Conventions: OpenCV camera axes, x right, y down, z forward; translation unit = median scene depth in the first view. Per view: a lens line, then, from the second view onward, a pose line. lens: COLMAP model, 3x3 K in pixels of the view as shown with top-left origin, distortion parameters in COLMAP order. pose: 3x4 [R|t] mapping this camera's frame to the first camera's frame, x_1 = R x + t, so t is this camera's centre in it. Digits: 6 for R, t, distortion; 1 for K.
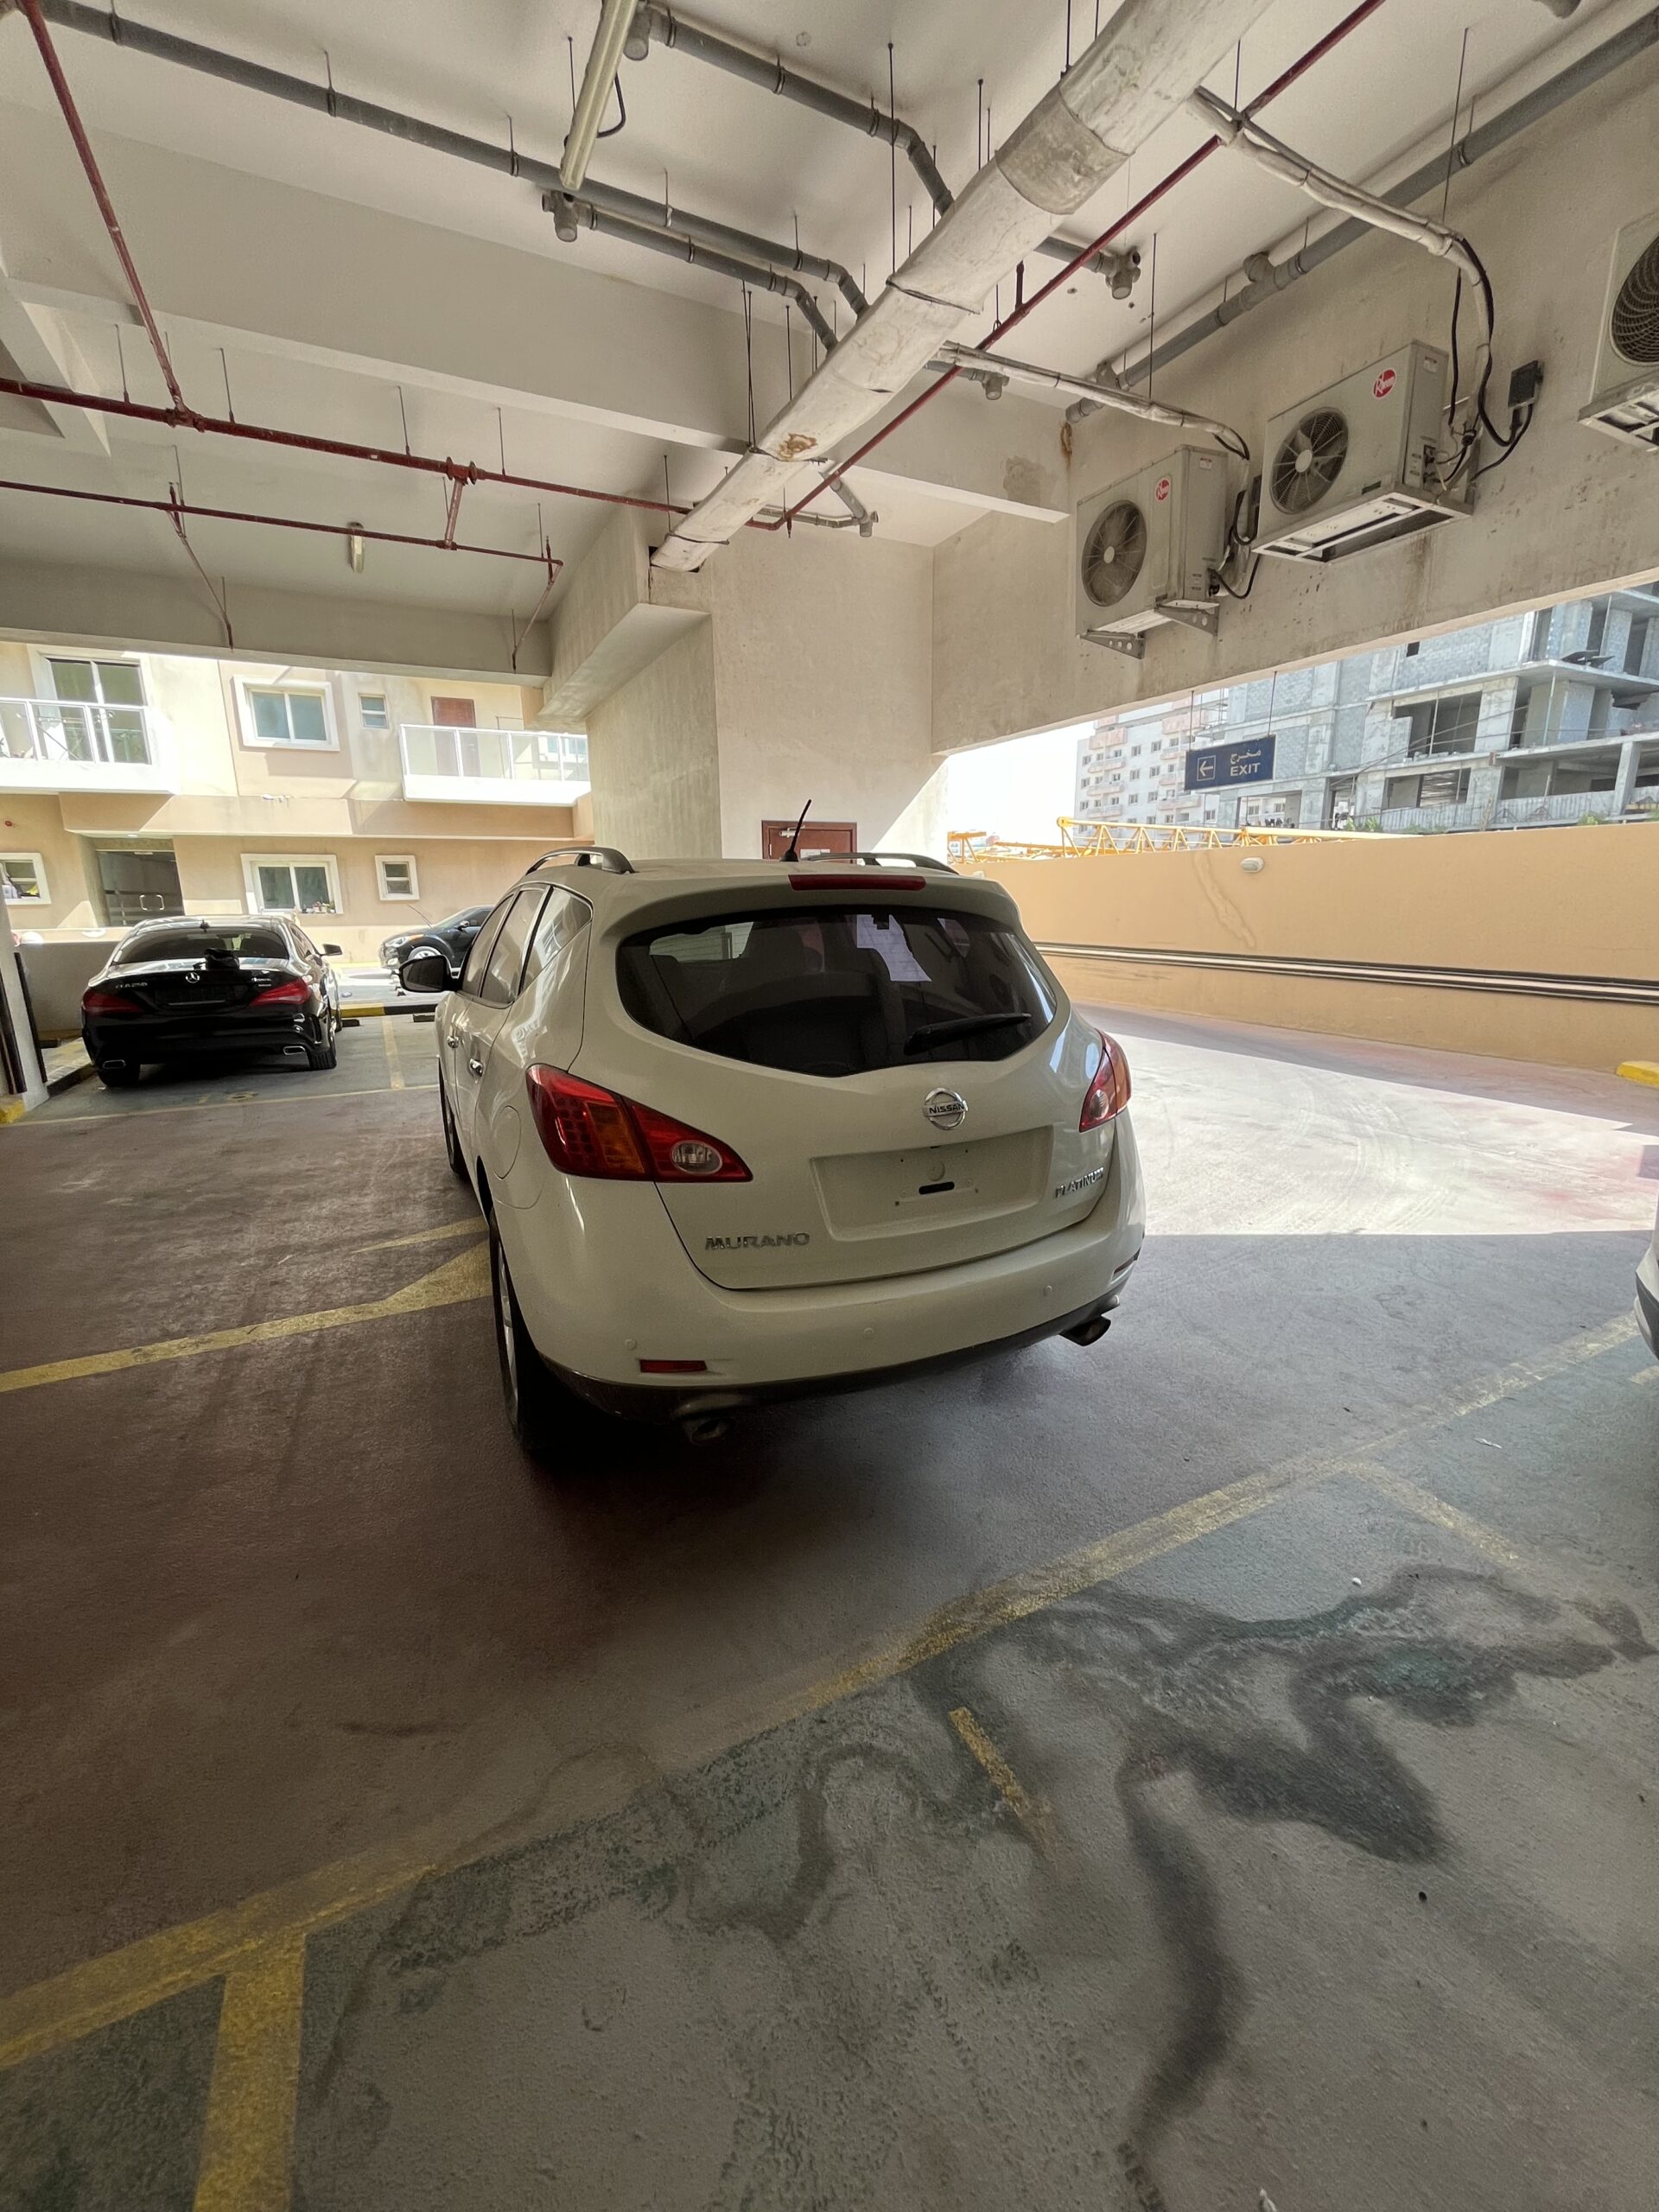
lens RADIAL K [[901.9, 0, 835.4], [0, 901.9, 1108.2], [0, 0, 1]] dist [-0.003595, 0.000087]
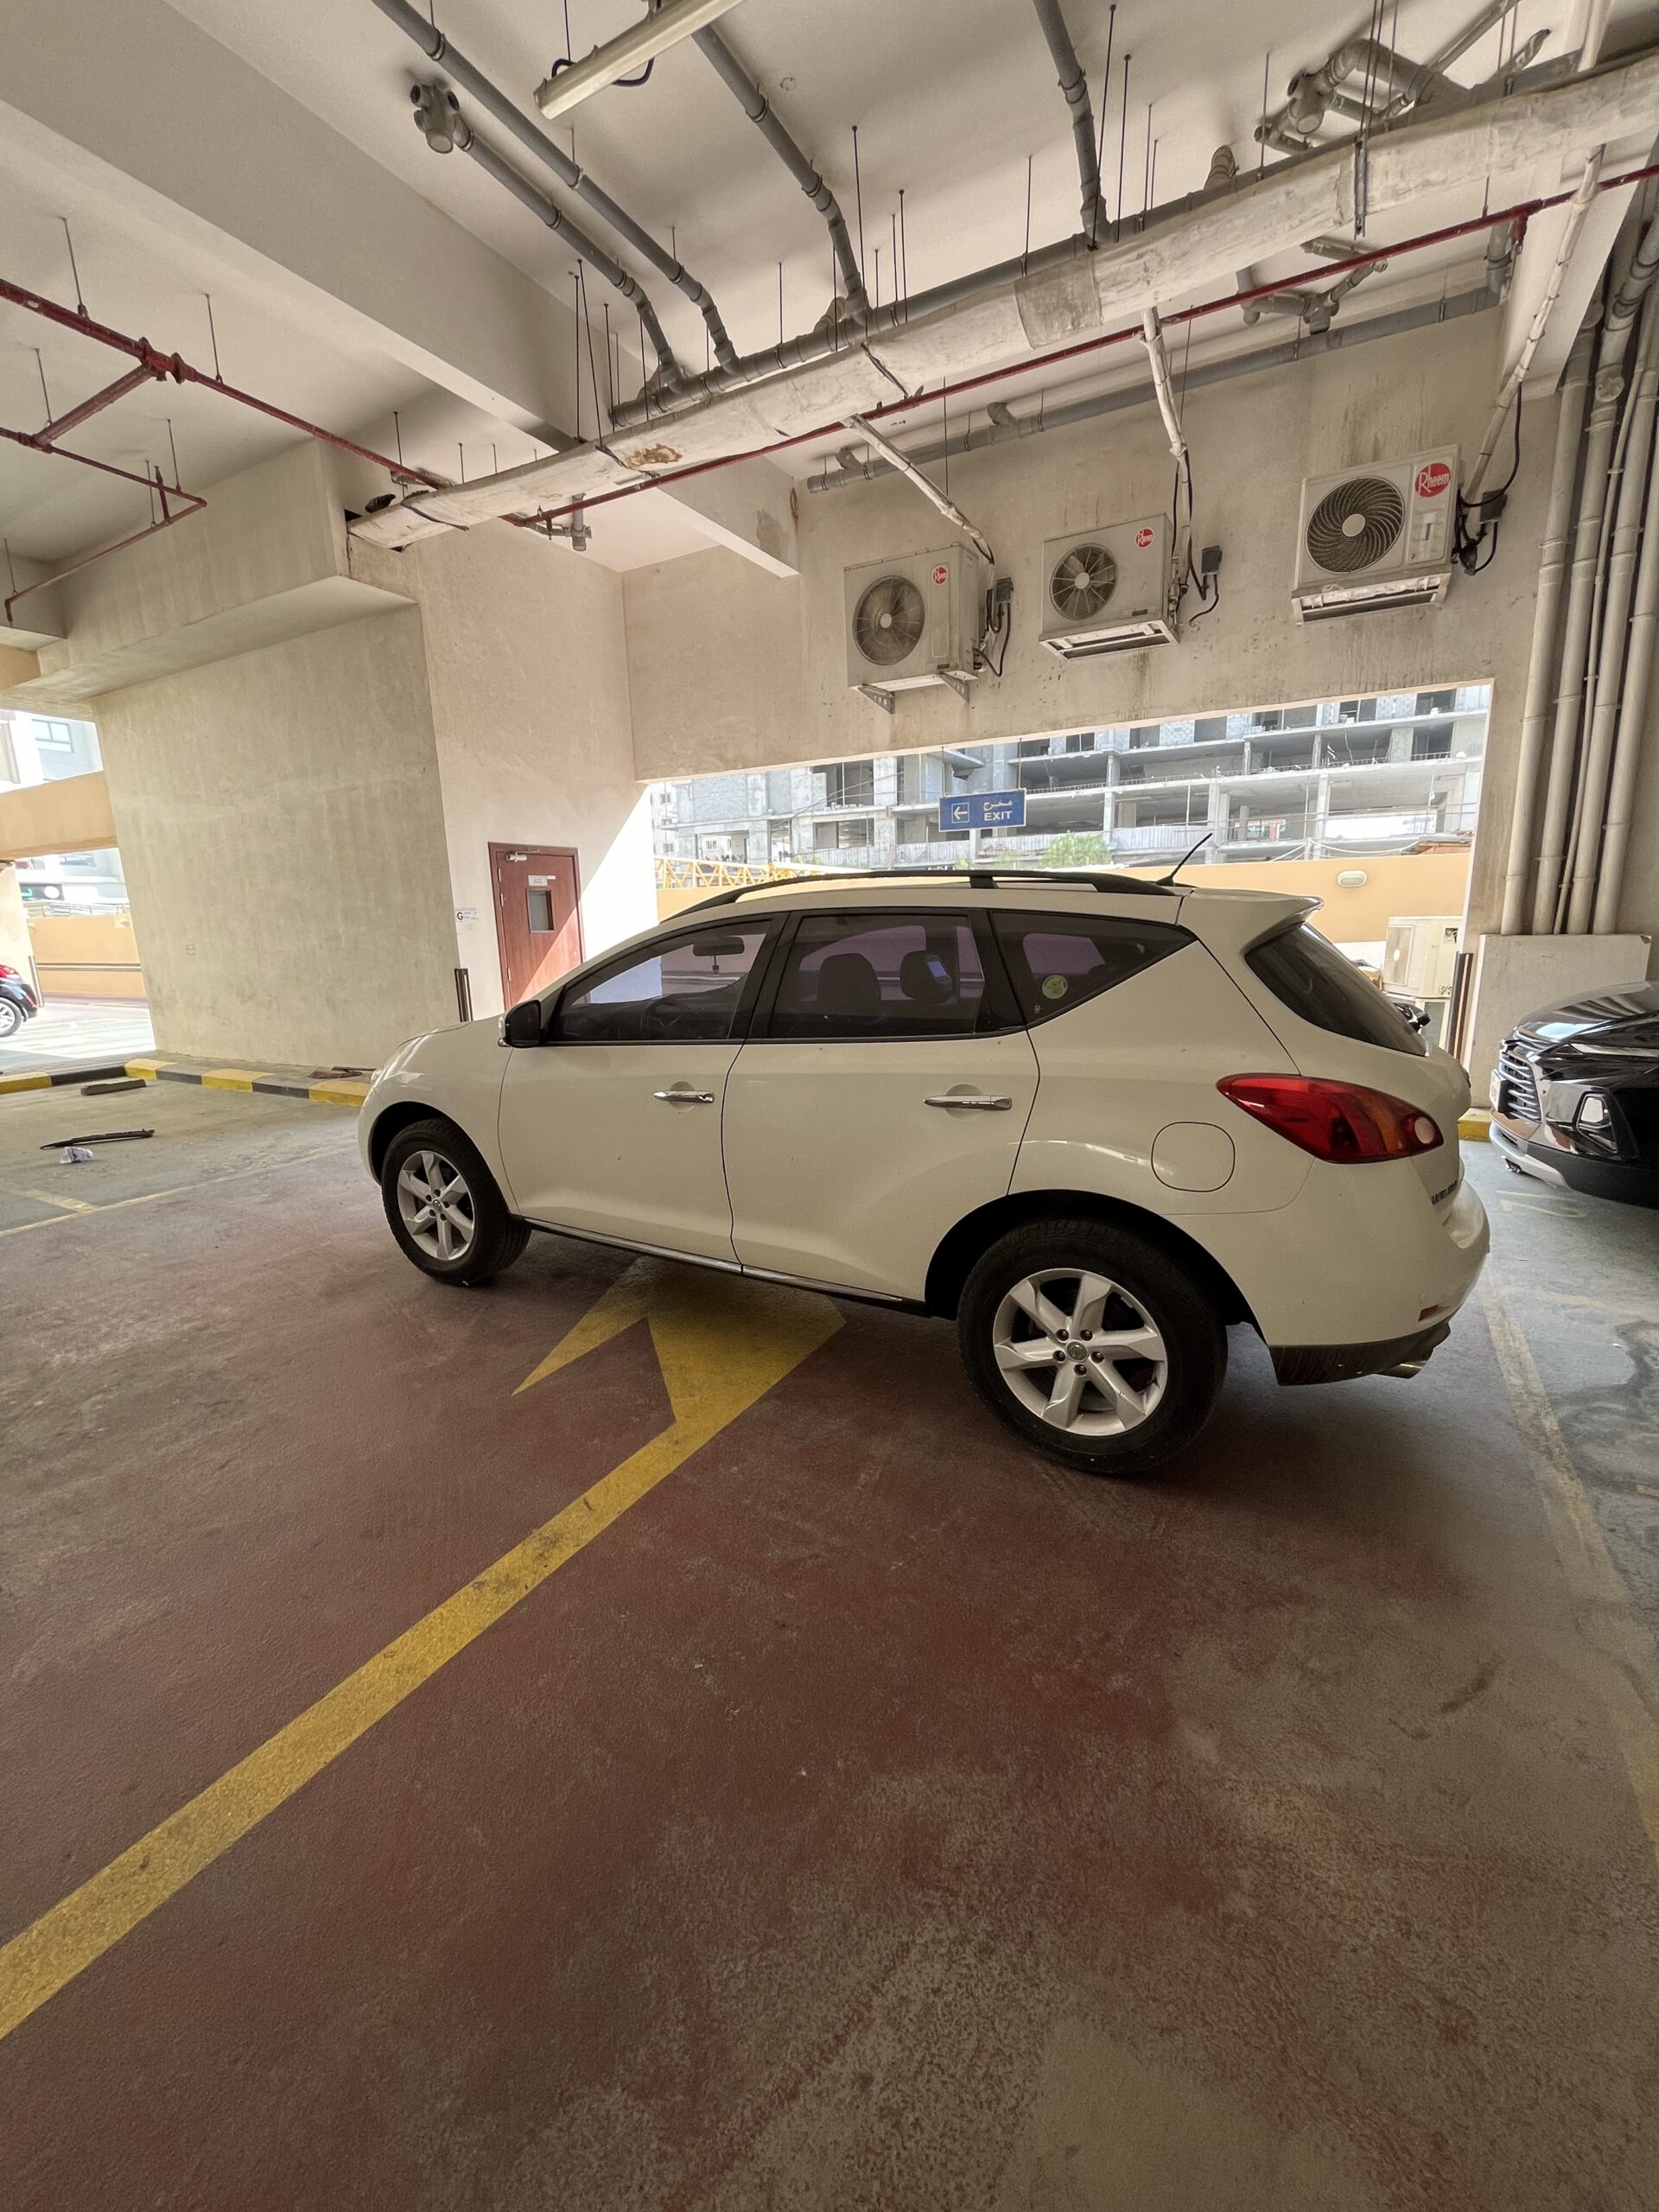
lens RADIAL K [[901.9, 0, 836.3], [0, 901.9, 1108.6], [0, 0, 1]] dist [-0.003595, 0.000087]
pose [[0.831311, -0.124763, 0.541625, -0.427987], [0.141739, 0.989849, 0.010463, -0.028967], [-0.537432, 0.068071, 0.840555, 0.122778]]
